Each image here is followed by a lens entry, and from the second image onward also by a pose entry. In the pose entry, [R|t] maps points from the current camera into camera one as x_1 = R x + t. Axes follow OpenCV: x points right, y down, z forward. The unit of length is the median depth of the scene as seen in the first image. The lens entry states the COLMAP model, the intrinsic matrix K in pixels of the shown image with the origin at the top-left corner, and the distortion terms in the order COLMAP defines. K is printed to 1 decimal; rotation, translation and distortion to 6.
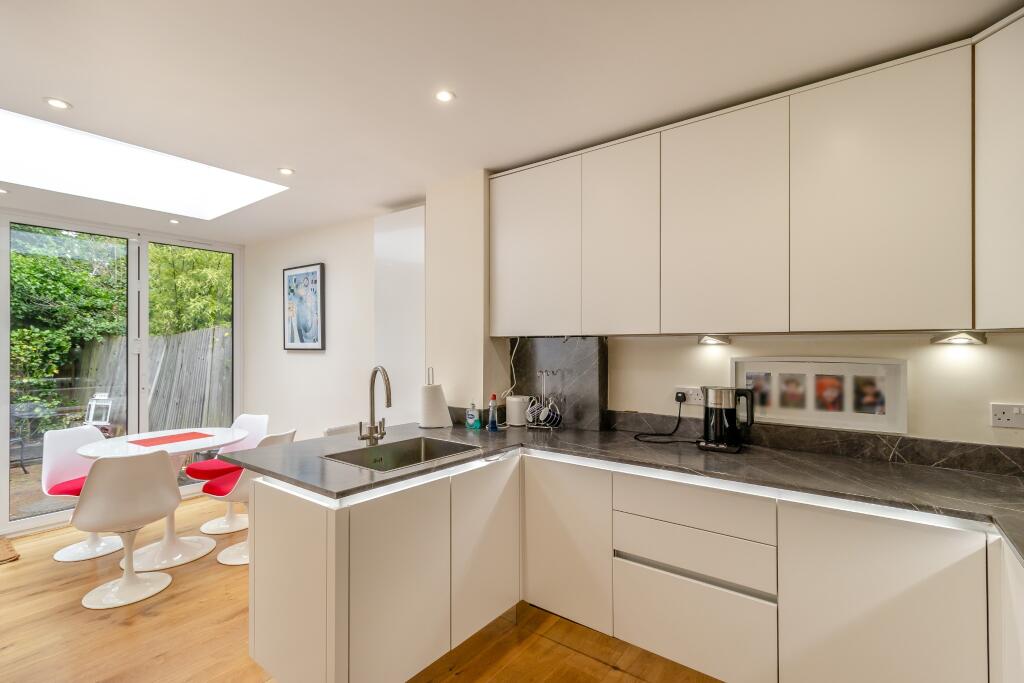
lens RADIAL K [[476.3, 0, 517.4], [0, 476.3, 343.0], [0, 0, 1]] dist [0.000666, 0.000438]
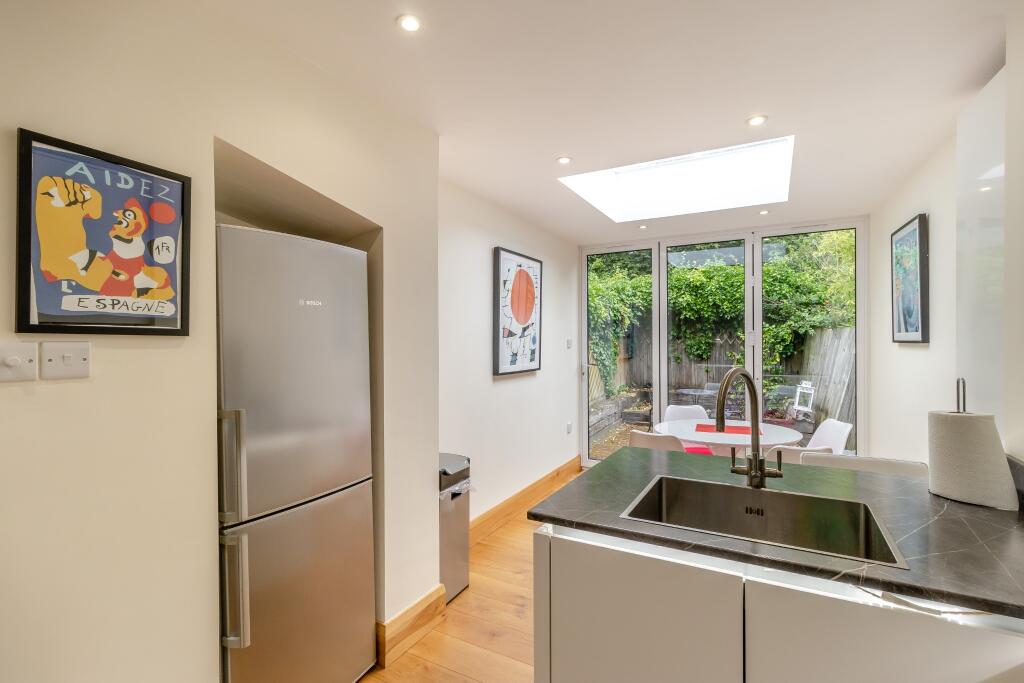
lens RADIAL K [[476.3, 0, 517.4], [0, 476.3, 343.0], [0, 0, 1]] dist [0.000666, 0.000438]
pose [[0.159318, 0.004557, -0.987217, 0.095811], [0.012941, 0.999894, 0.006704, 0.001753], [0.987142, -0.013844, 0.159242, 0.182302]]
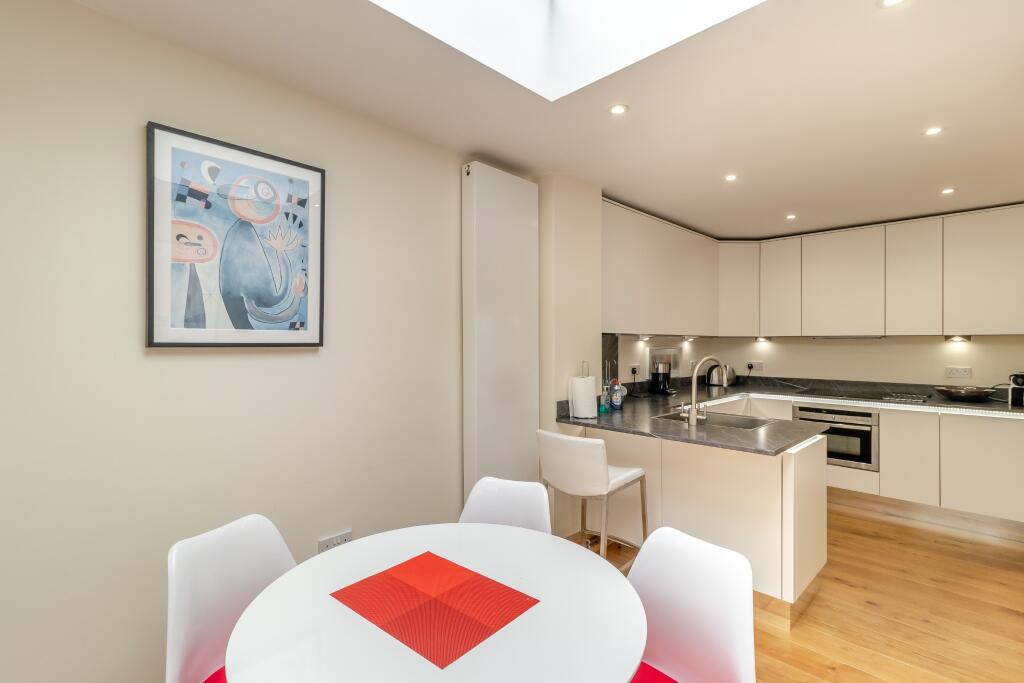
lens RADIAL K [[476.3, 0, 517.4], [0, 476.3, 343.0], [0, 0, 1]] dist [0.000666, 0.000438]
pose [[0.210190, -0.003830, 0.977653, -0.484509], [-0.015625, 0.999851, 0.007276, 0.002902], [-0.977536, -0.016805, 0.210099, 0.394417]]
